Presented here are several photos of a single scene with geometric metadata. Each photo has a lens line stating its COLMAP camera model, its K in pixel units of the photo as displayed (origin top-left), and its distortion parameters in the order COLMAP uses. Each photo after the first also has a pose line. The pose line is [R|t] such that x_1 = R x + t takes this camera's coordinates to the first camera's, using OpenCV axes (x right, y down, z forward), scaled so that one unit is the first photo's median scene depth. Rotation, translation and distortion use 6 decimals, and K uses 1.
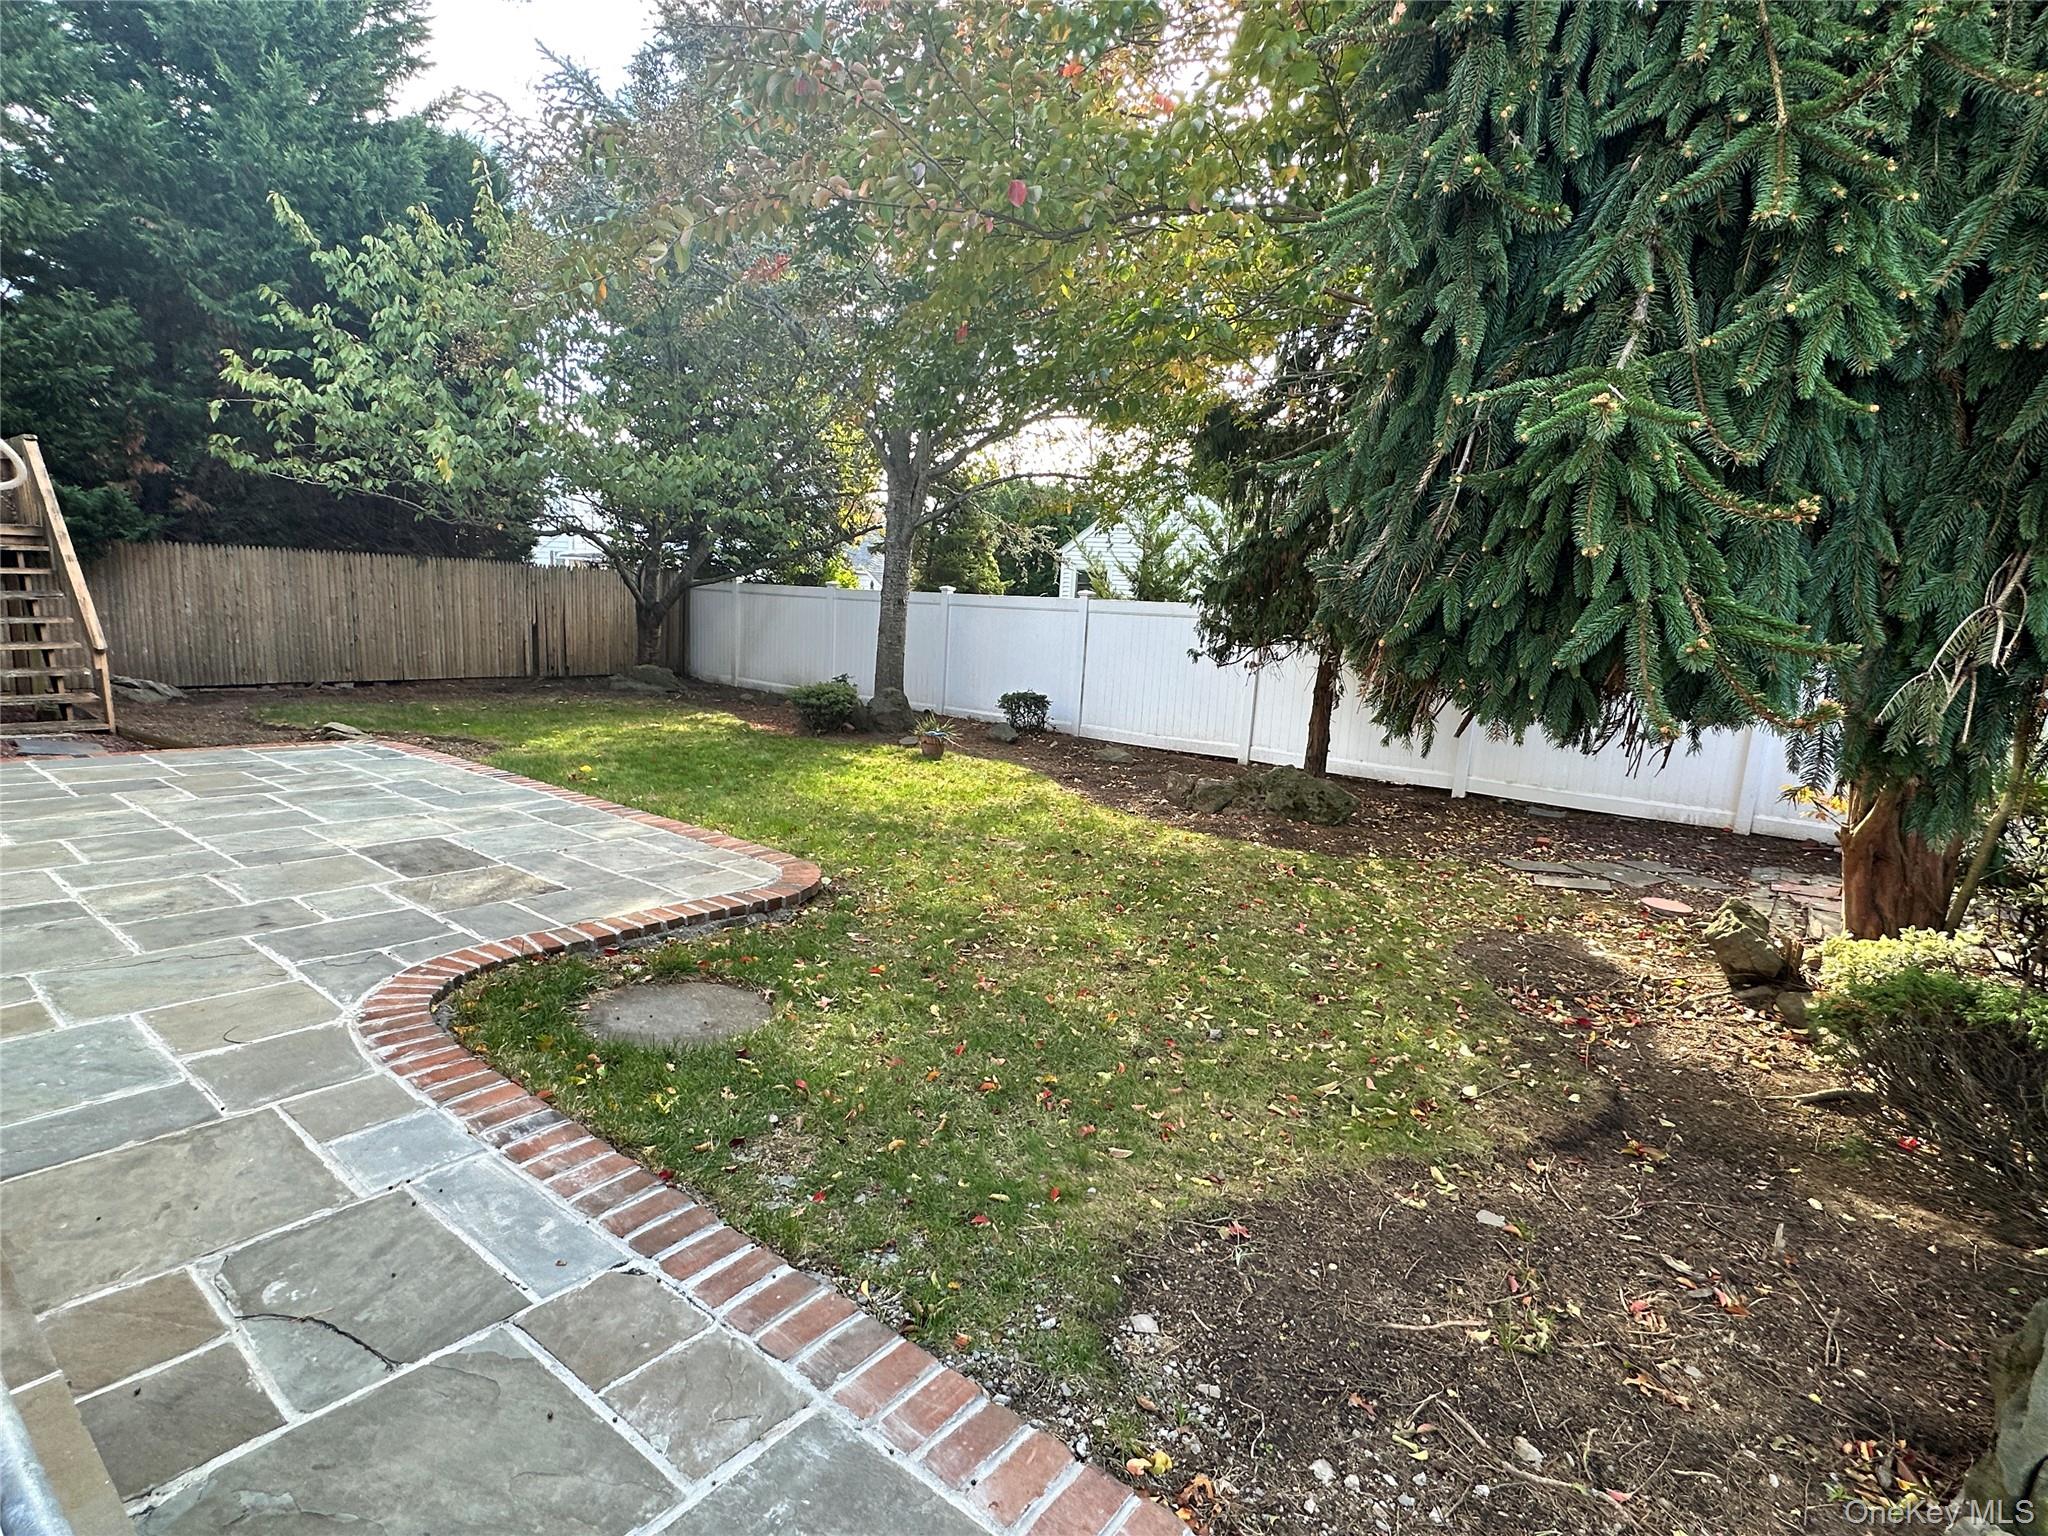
lens RADIAL K [[1049.2, 0, 1024.0], [0, 1049.2, 768.0], [0, 0, 1]] dist [0.011776, -0.001566]
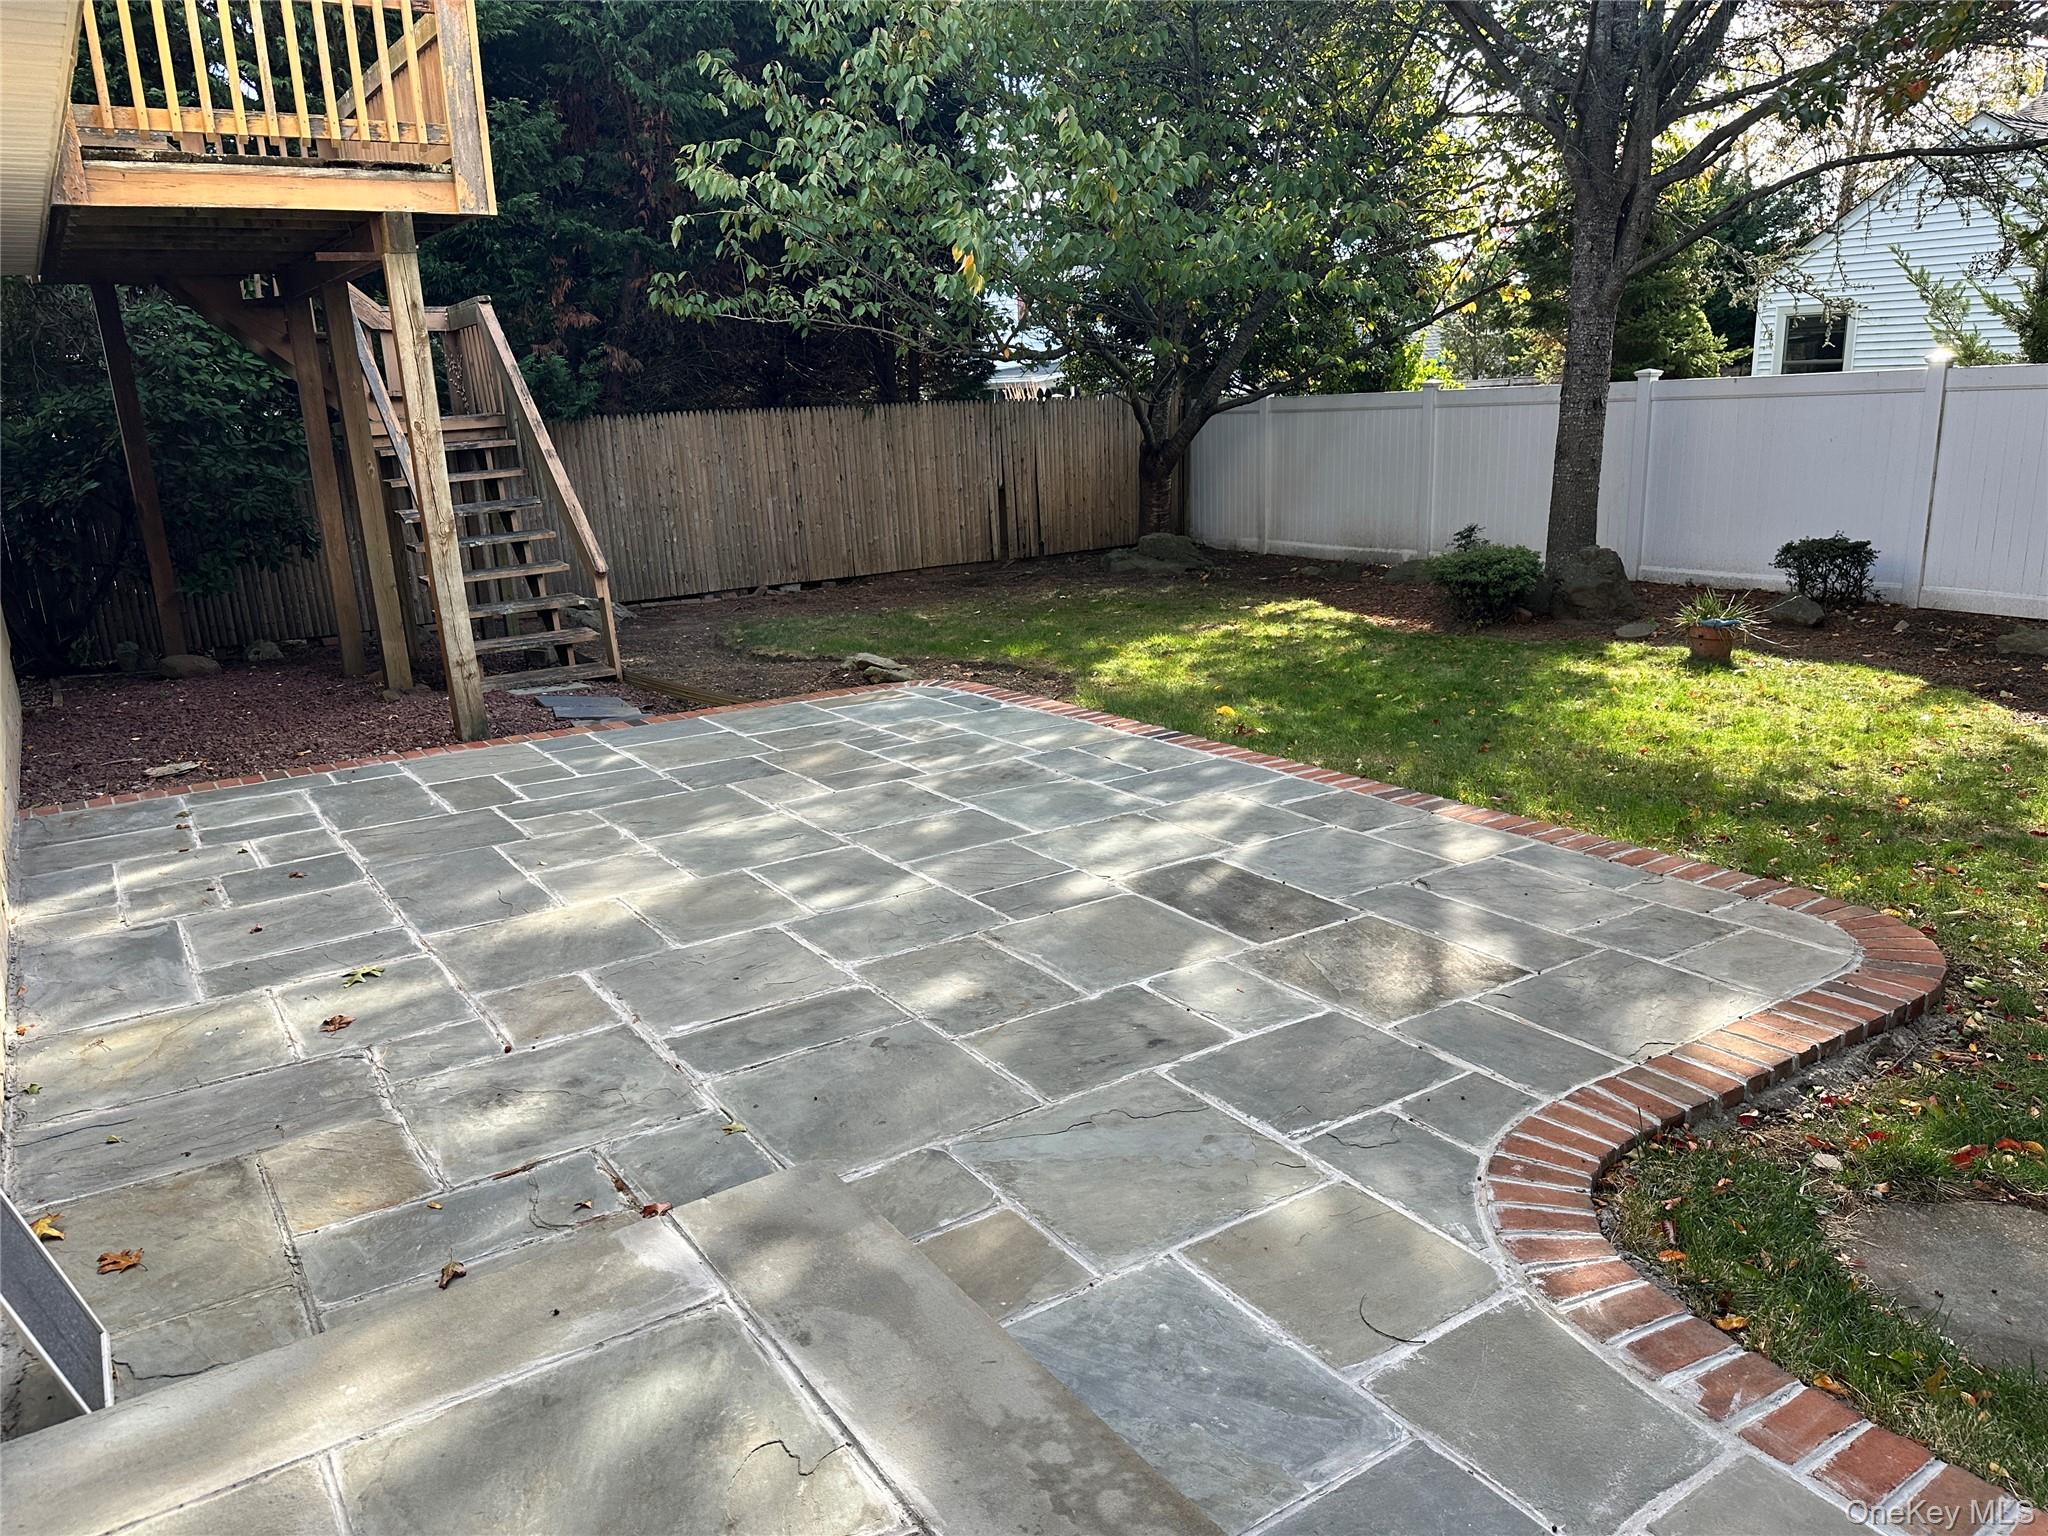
lens RADIAL K [[1476.9, 0, 1024.0], [0, 1476.9, 768.0], [0, 0, 1]] dist [0.118935, -0.221358]
pose [[0.942843, -0.013709, -0.332956, -0.200889], [0.041179, 0.996289, 0.075586, -0.035391], [0.330684, -0.084976, 0.939908, 0.060243]]
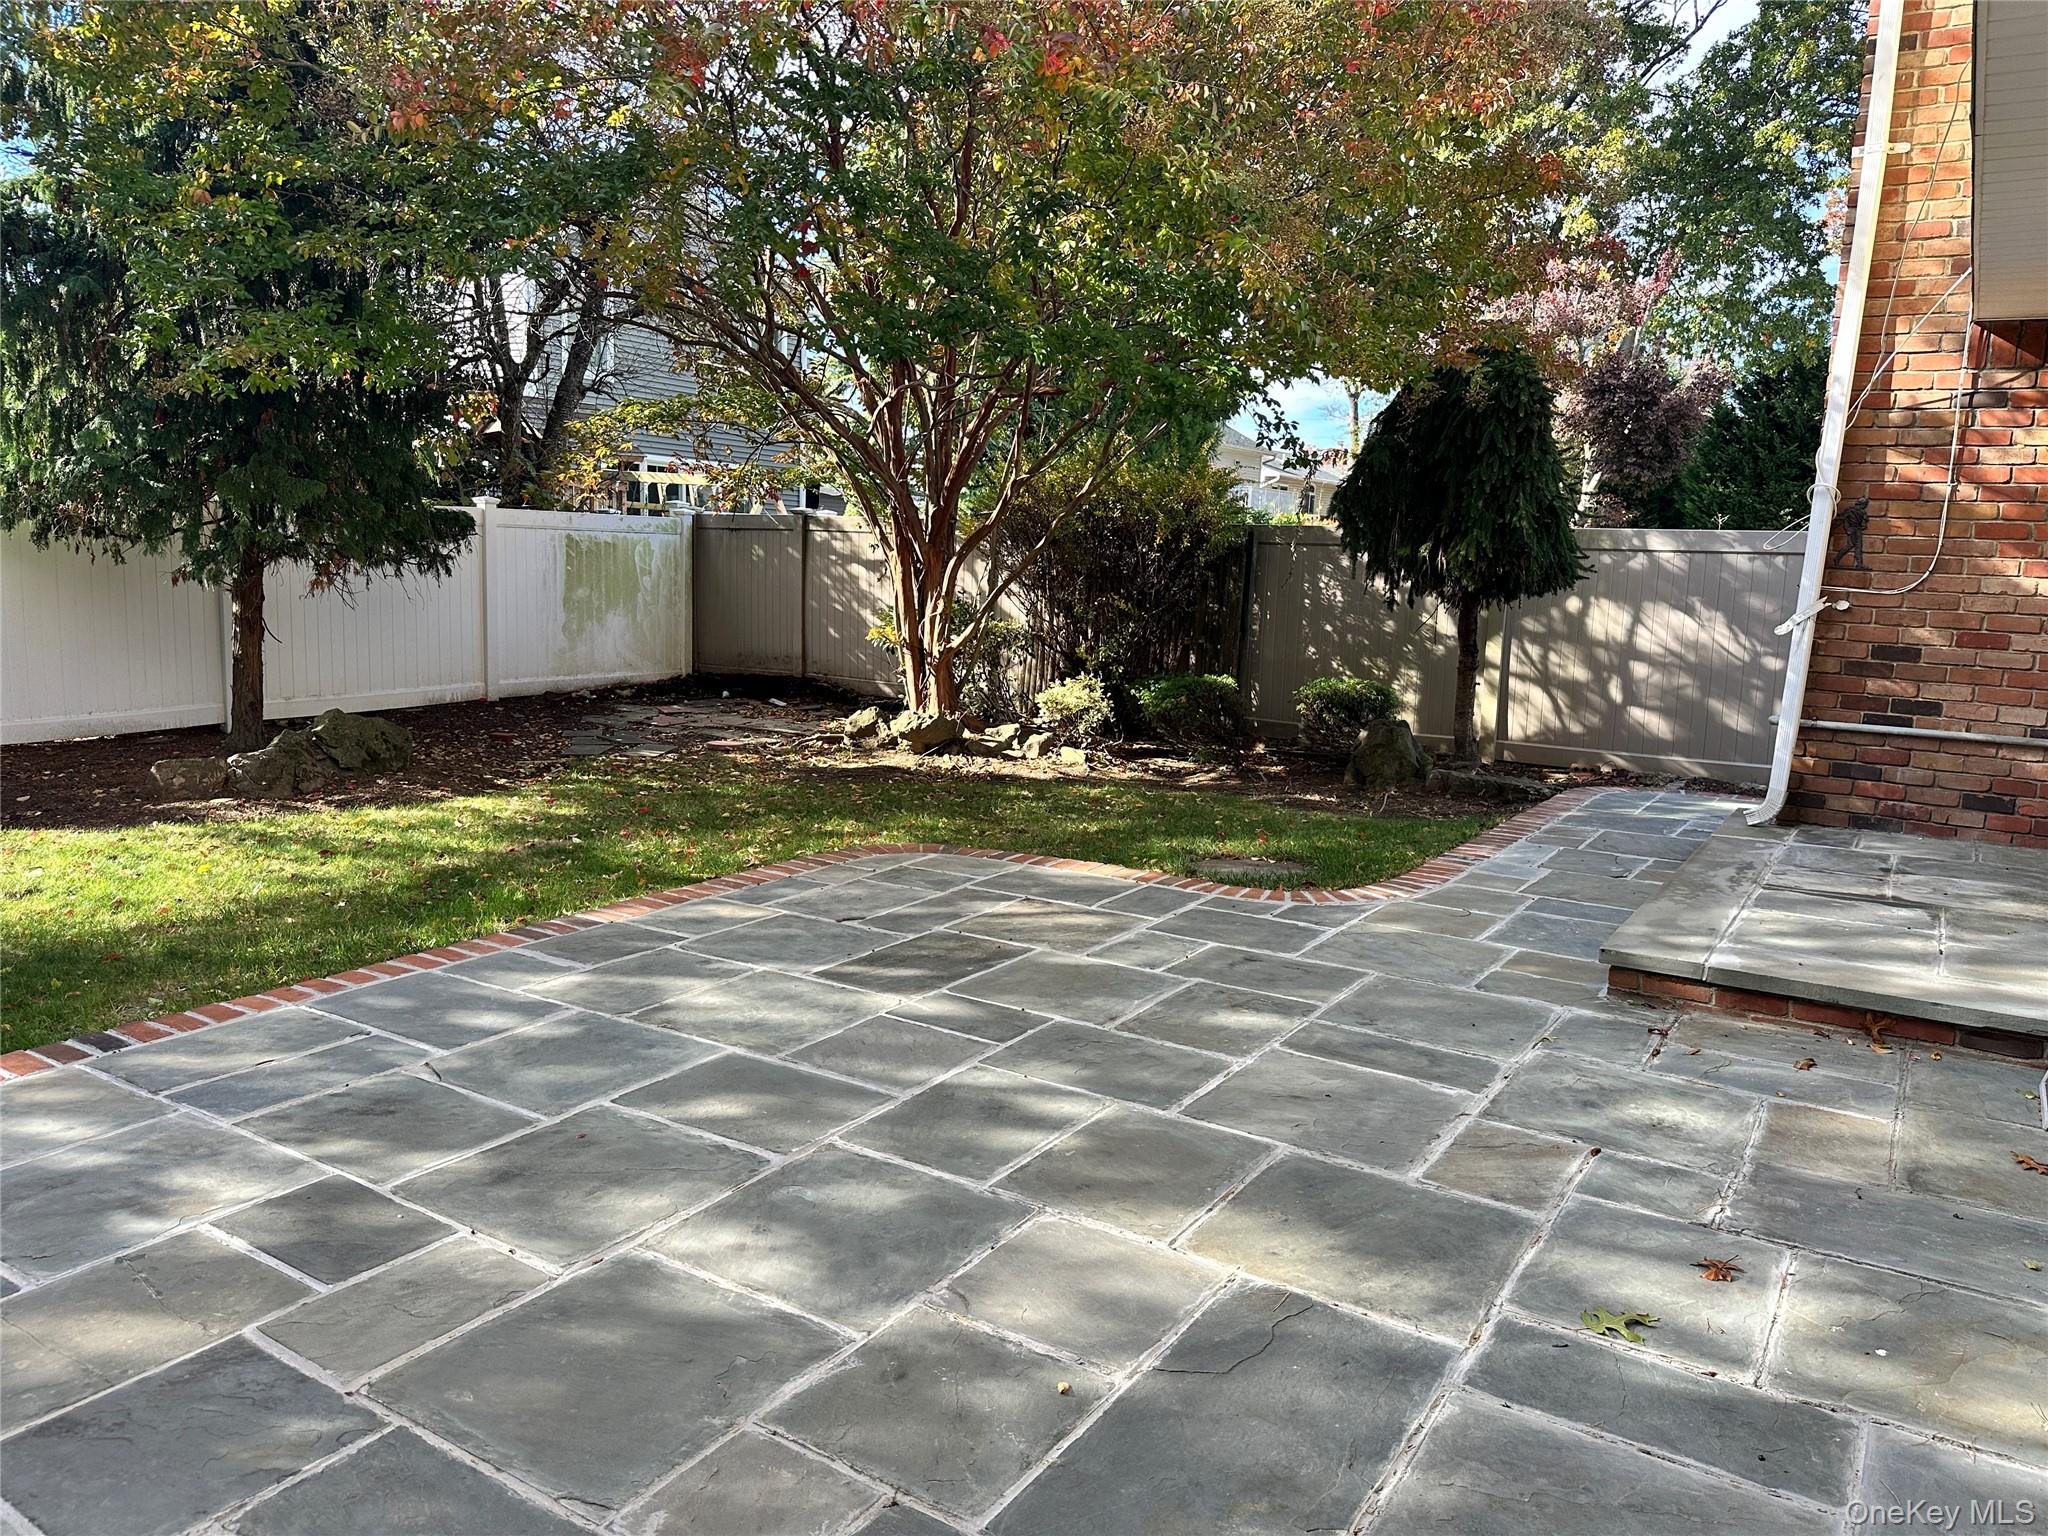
lens RADIAL K [[1476.9, 0, 1024.0], [0, 1476.9, 768.0], [0, 0, 1]] dist [0.118935, -0.221358]
pose [[-0.104337, -0.208575, 0.972425, -0.756120], [0.121581, 0.967753, 0.220618, -0.122221], [-0.987082, 0.141247, -0.075613, 0.509437]]
